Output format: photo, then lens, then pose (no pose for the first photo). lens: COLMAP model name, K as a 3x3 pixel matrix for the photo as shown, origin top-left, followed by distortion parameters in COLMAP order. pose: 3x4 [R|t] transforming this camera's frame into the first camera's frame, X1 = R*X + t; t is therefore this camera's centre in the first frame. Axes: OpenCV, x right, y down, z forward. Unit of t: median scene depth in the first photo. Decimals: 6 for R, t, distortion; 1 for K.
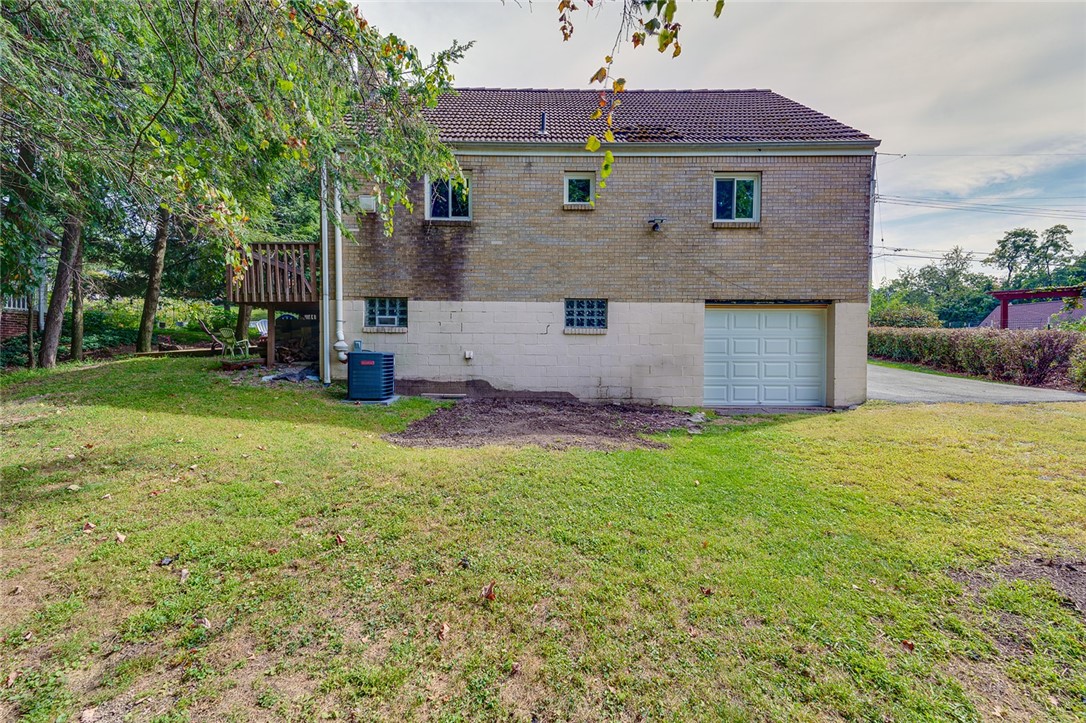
lens RADIAL K [[459.7, 0, 539.0], [0, 459.7, 346.4], [0, 0, 1]] dist [0.000393, -0.000531]
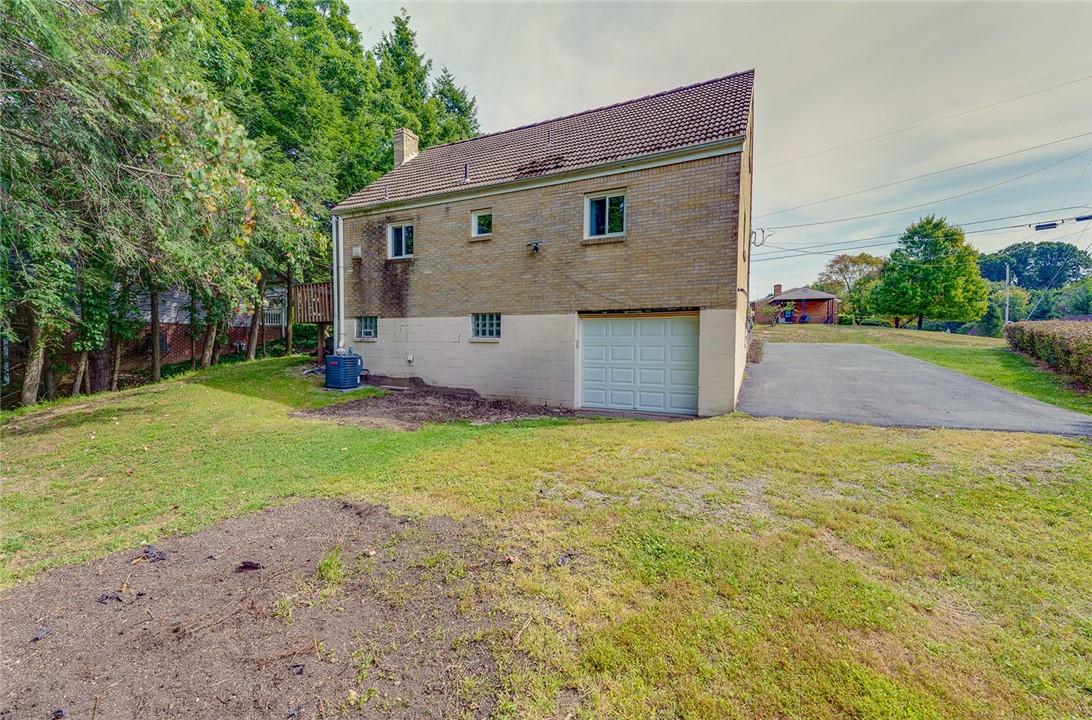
lens RADIAL K [[449.4, 0, 546.0], [0, 449.4, 360.0], [0, 0, 1]] dist [-0.000829, 0.000040]
pose [[0.901510, 0.014787, -0.432506, 0.764850], [-0.009792, 0.999857, 0.013773, 0.002169], [0.432647, -0.008181, 0.901526, -0.006185]]
